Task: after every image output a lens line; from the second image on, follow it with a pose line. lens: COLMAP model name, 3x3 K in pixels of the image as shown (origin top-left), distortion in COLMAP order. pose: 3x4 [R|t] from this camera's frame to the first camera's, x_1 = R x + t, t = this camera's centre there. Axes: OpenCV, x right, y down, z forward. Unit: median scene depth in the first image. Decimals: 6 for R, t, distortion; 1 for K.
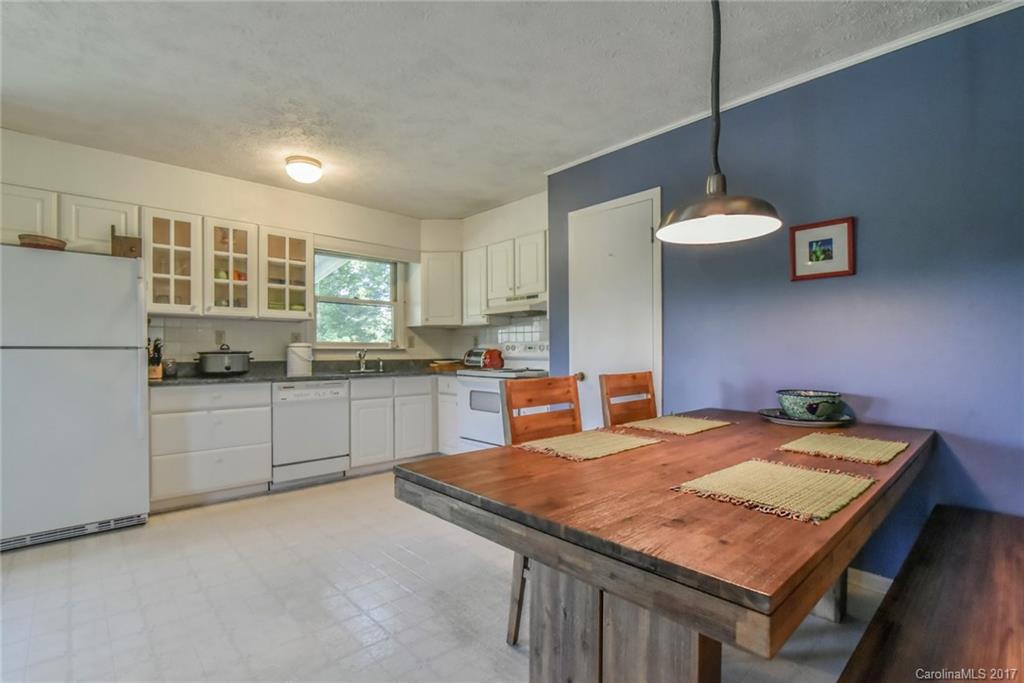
lens RADIAL K [[479.2, 0, 509.9], [0, 479.2, 348.4], [0, 0, 1]] dist [-0.005468, -0.000467]
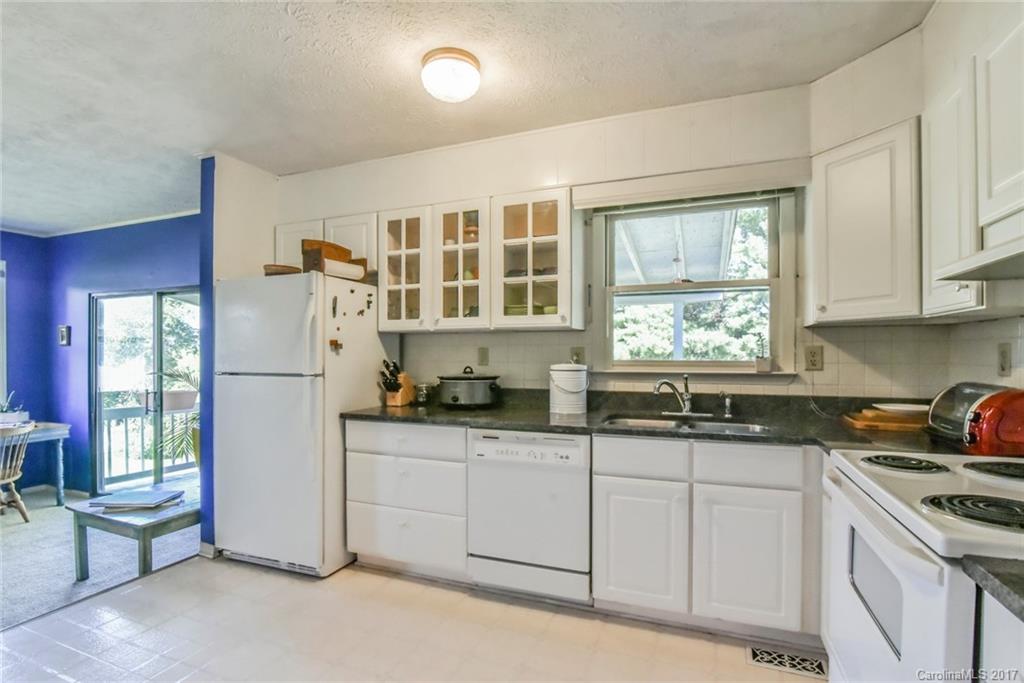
lens RADIAL K [[479.2, 0, 522.3], [0, 479.2, 355.5], [0, 0, 1]] dist [-0.005468, -0.000467]
pose [[0.429146, 0.006653, -0.903211, 0.125411], [0.009289, 0.999887, 0.011779, -0.032895], [0.903188, -0.013444, 0.429036, 0.724952]]
